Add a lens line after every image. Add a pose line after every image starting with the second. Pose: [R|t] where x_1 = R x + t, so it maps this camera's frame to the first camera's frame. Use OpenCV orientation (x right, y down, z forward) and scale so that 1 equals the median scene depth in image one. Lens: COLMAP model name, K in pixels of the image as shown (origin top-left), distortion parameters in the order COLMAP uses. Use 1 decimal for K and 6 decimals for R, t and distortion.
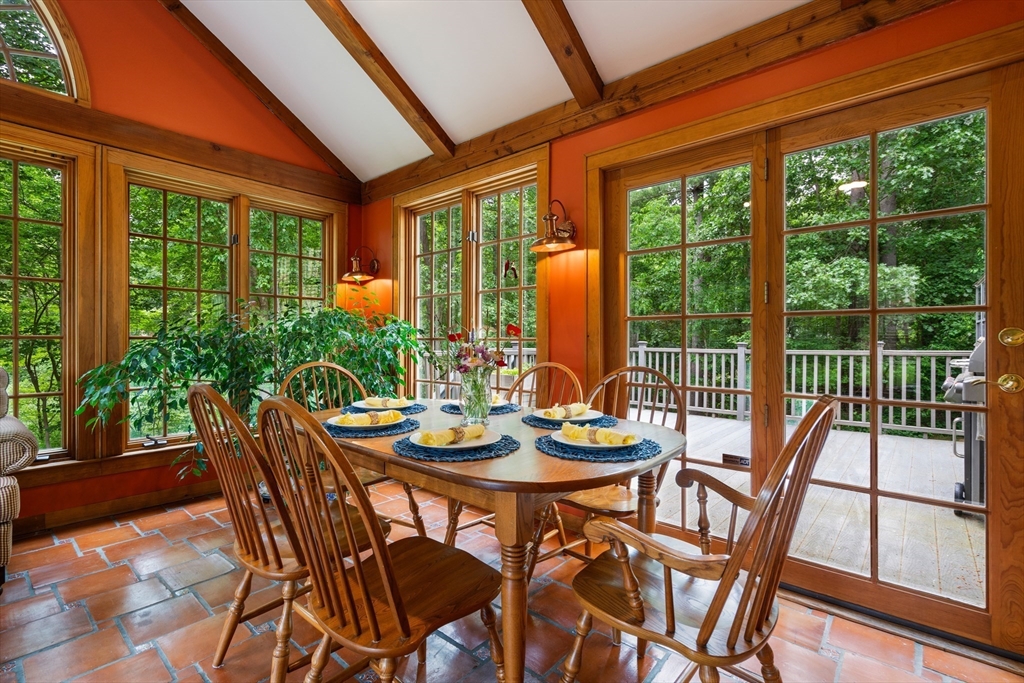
lens RADIAL K [[469.7, 0, 509.3], [0, 469.7, 343.8], [0, 0, 1]] dist [-0.002873, 0.004234]
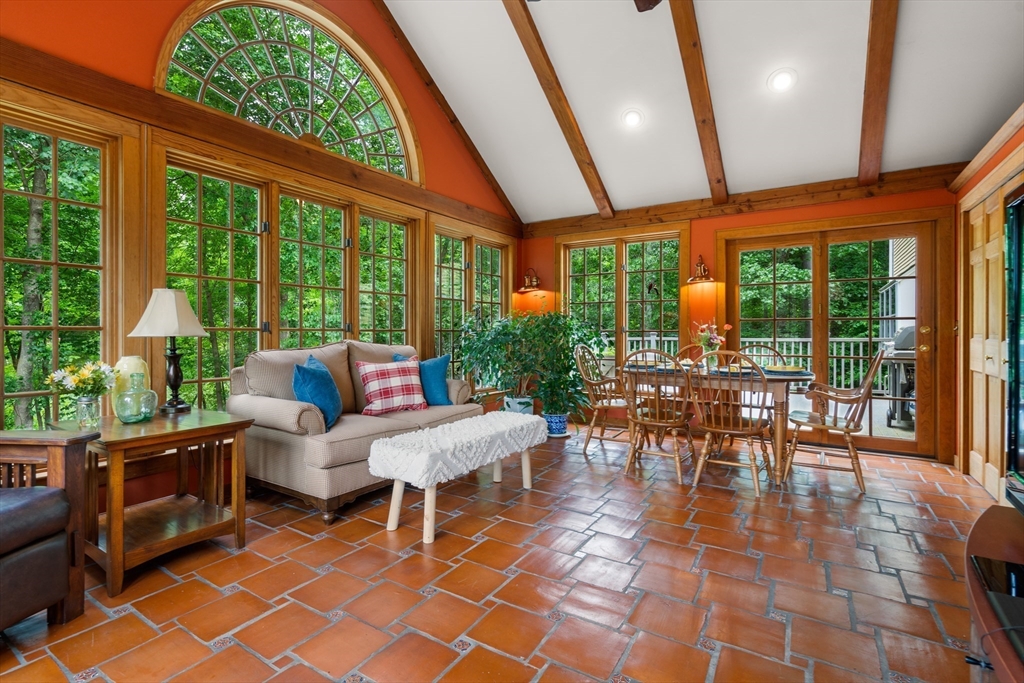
lens RADIAL K [[469.7, 0, 515.7], [0, 469.7, 334.6], [0, 0, 1]] dist [-0.002873, 0.004234]
pose [[0.988297, -0.004259, 0.152485, -0.776062], [0.003816, 0.999988, 0.003197, -0.004577], [-0.152497, -0.002578, 0.988301, -0.602920]]
